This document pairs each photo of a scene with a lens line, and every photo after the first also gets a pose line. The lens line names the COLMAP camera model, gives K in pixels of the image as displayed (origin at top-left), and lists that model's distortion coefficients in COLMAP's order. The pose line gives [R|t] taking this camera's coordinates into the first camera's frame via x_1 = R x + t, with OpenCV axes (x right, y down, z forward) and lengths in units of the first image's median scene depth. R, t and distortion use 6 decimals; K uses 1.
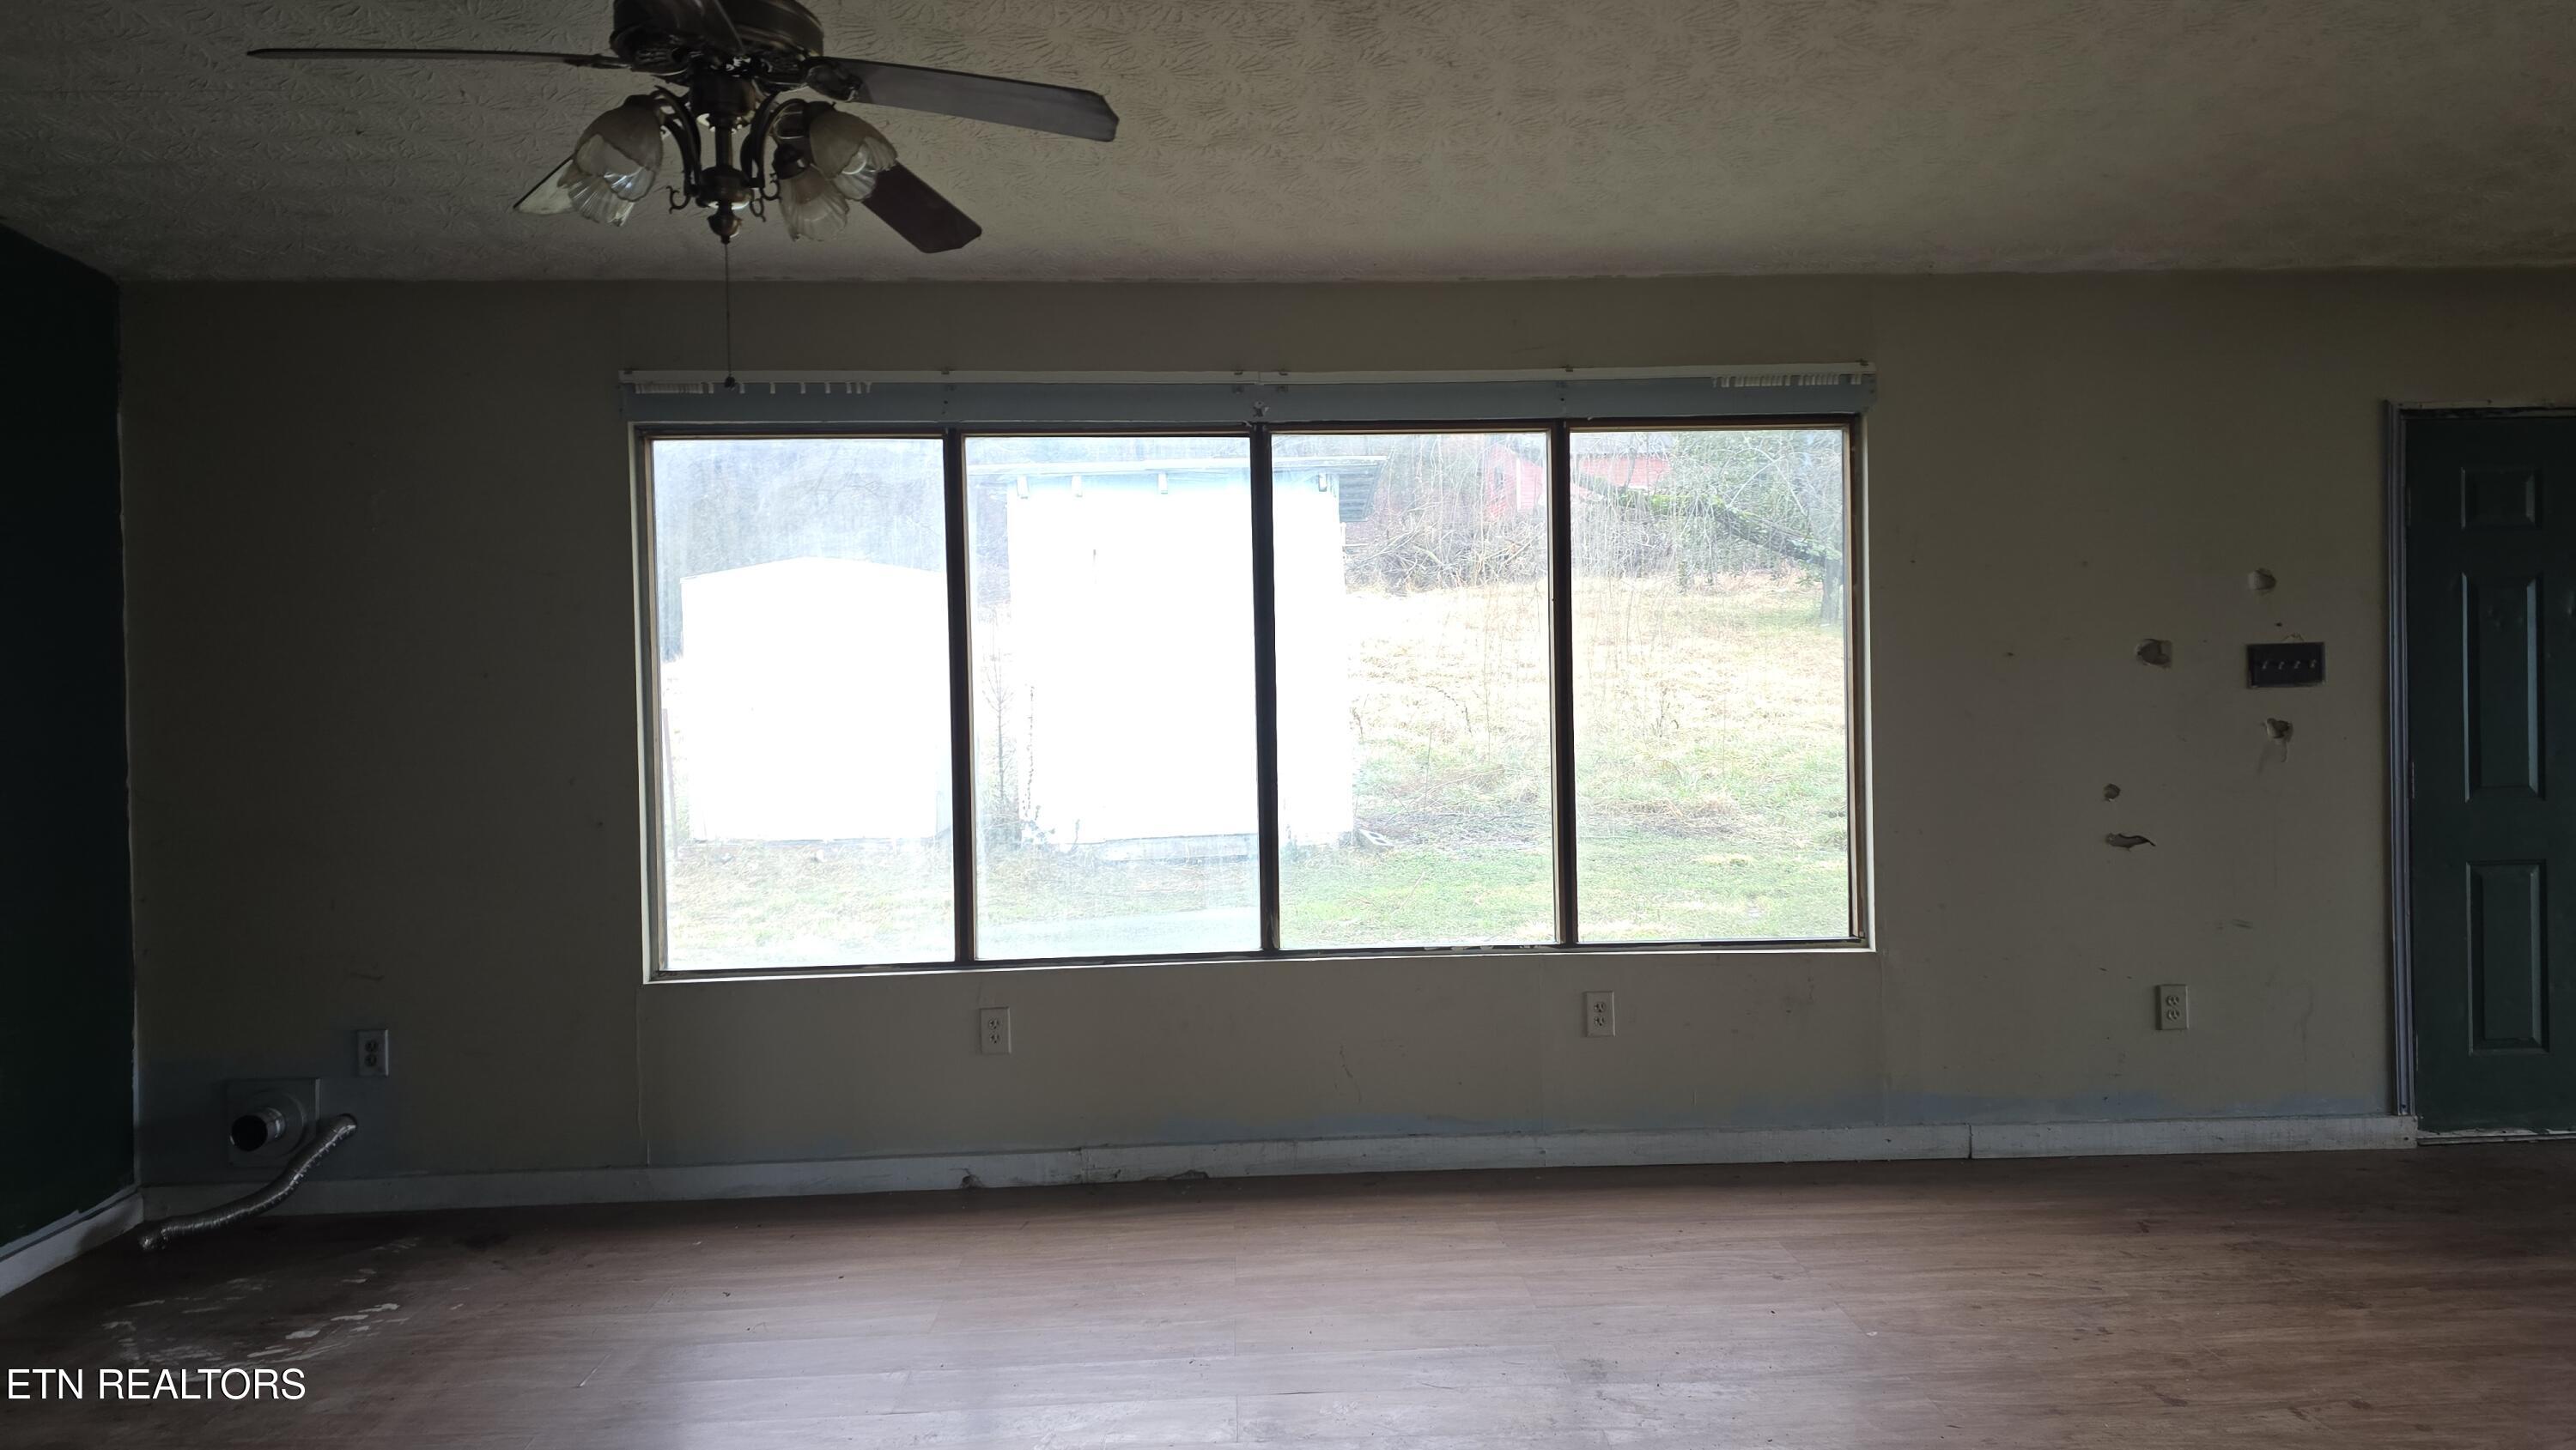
lens RADIAL K [[1675.7, 0, 1289.7], [0, 1675.7, 709.3], [0, 0, 1]] dist [0.026122, -0.010573]
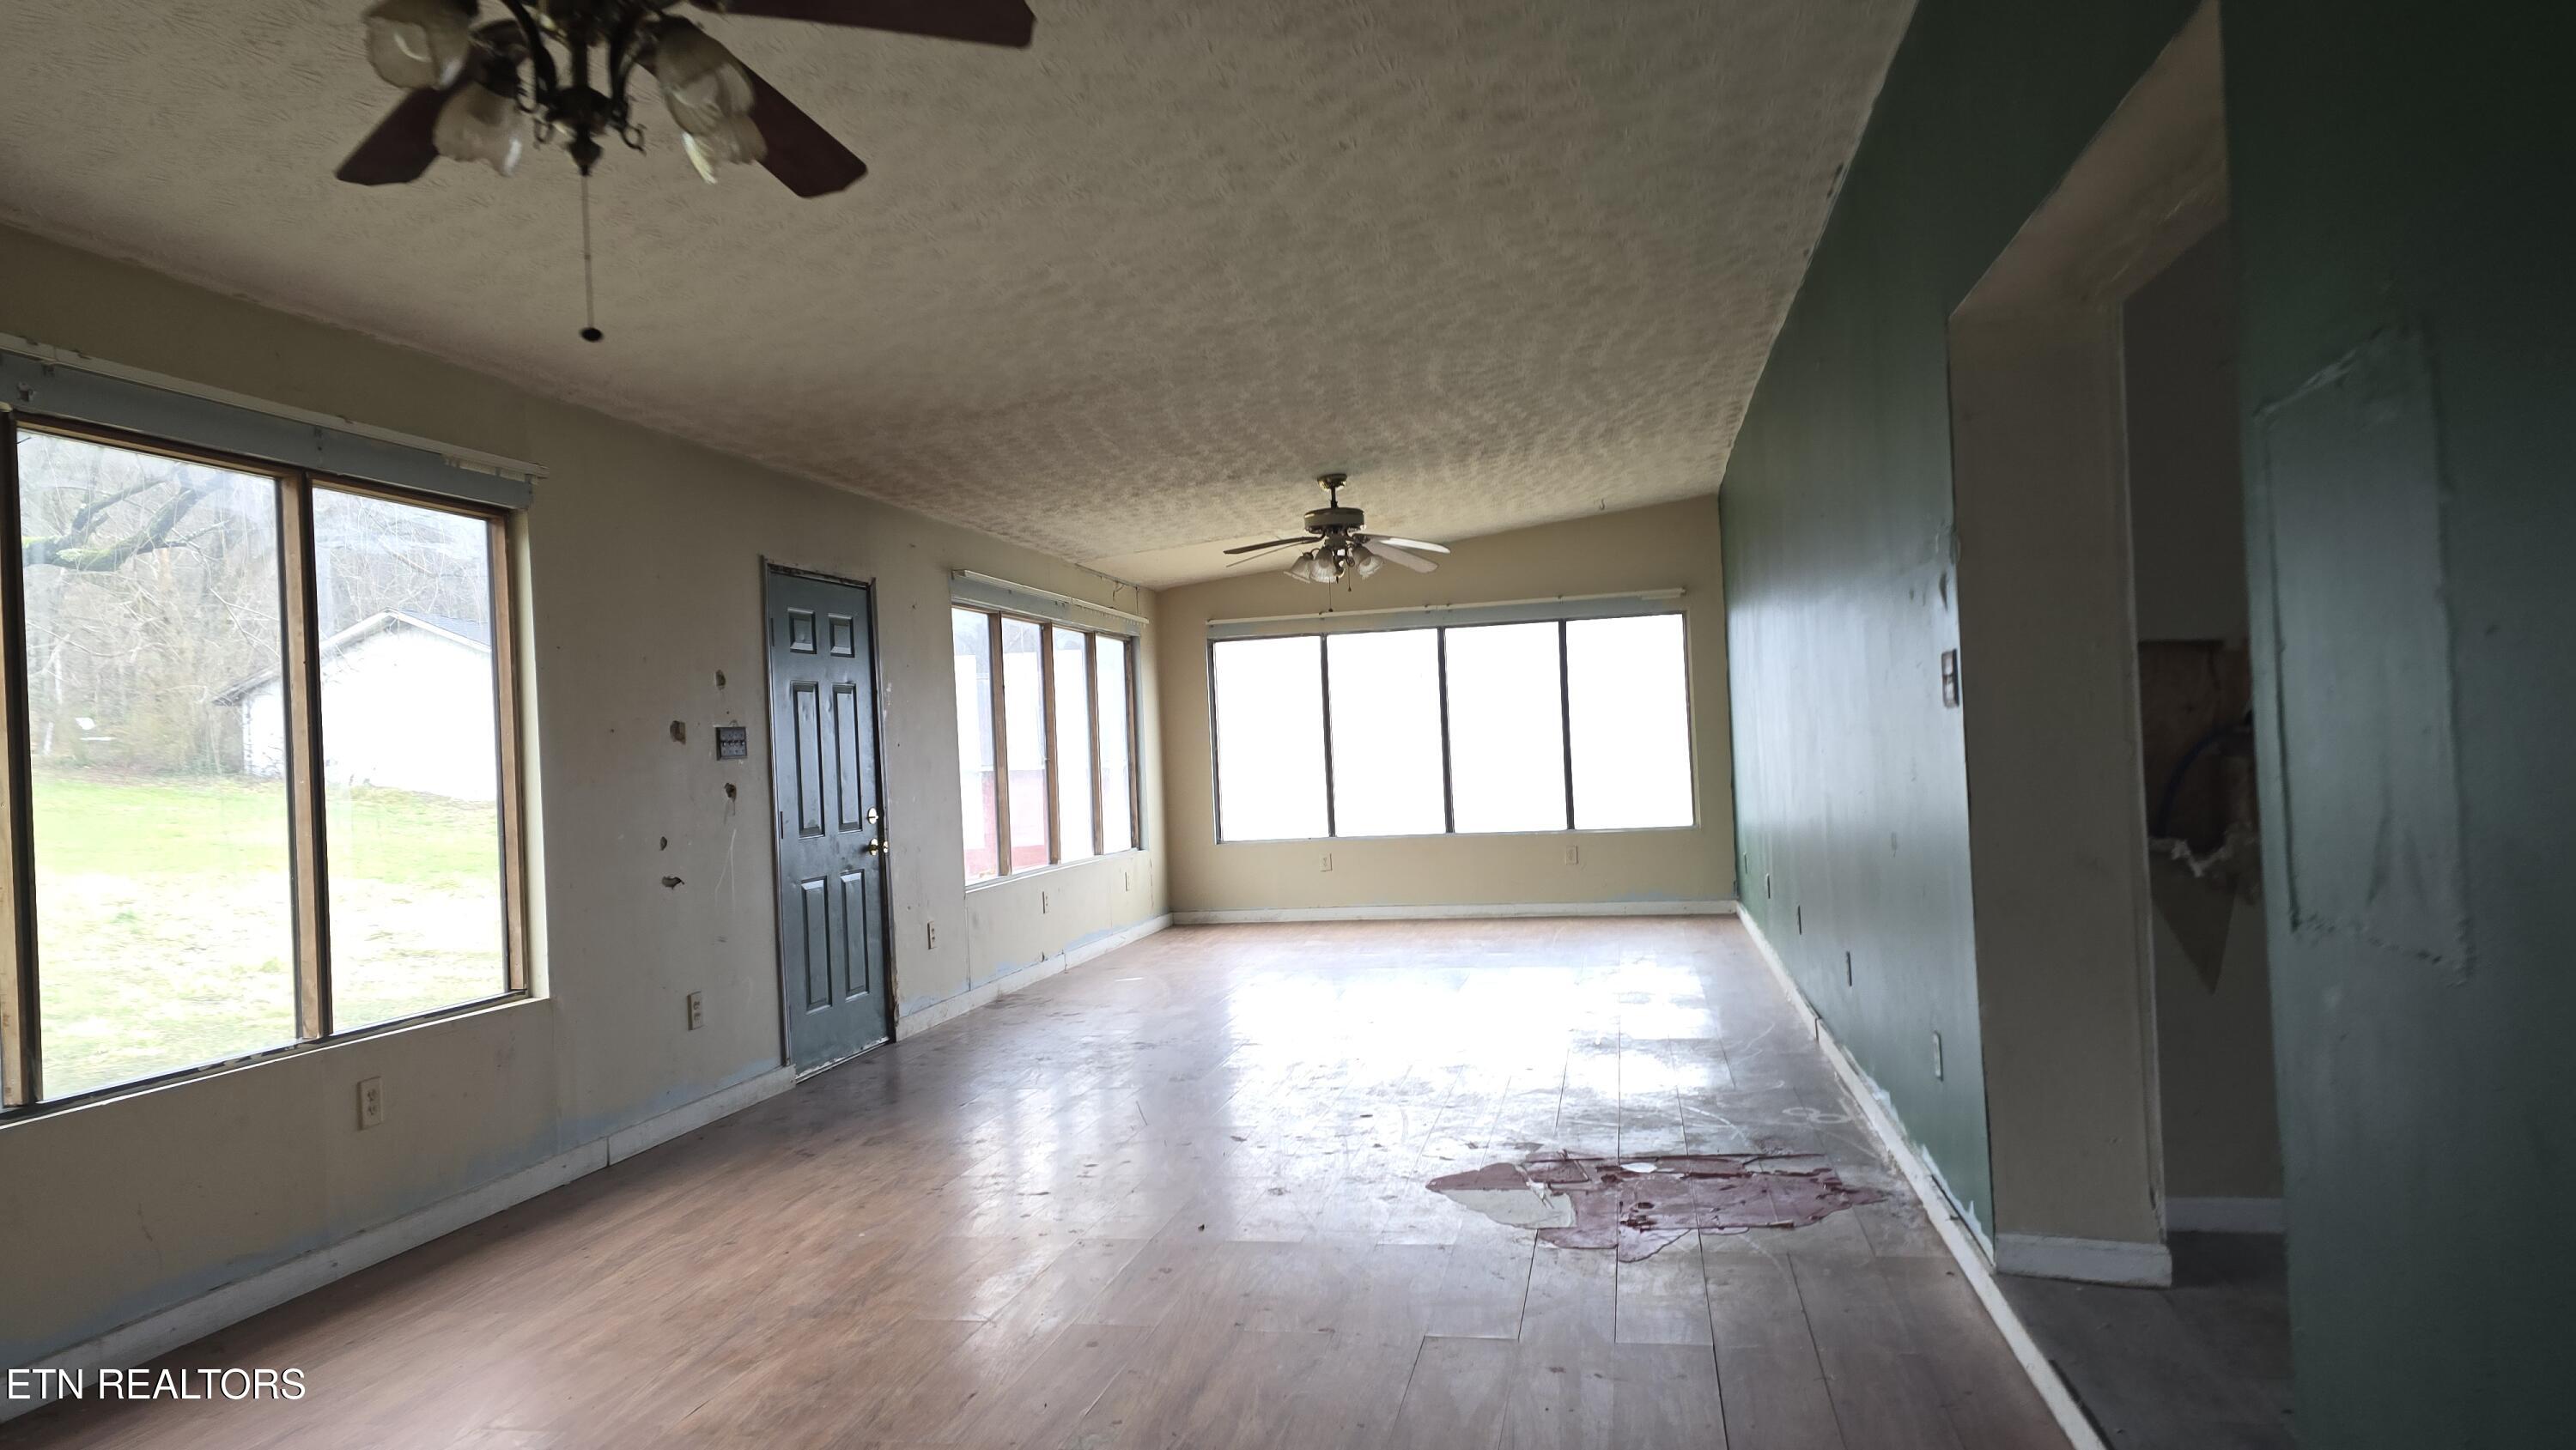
lens RADIAL K [[1675.7, 0, 1284.7], [0, 1675.7, 735.3], [0, 0, 1]] dist [0.026122, -0.010573]
pose [[0.246970, 0.013809, 0.968925, -0.608549], [0.058526, 0.997861, -0.029139, 0.033301], [-0.967254, 0.063904, 0.245633, 0.253878]]
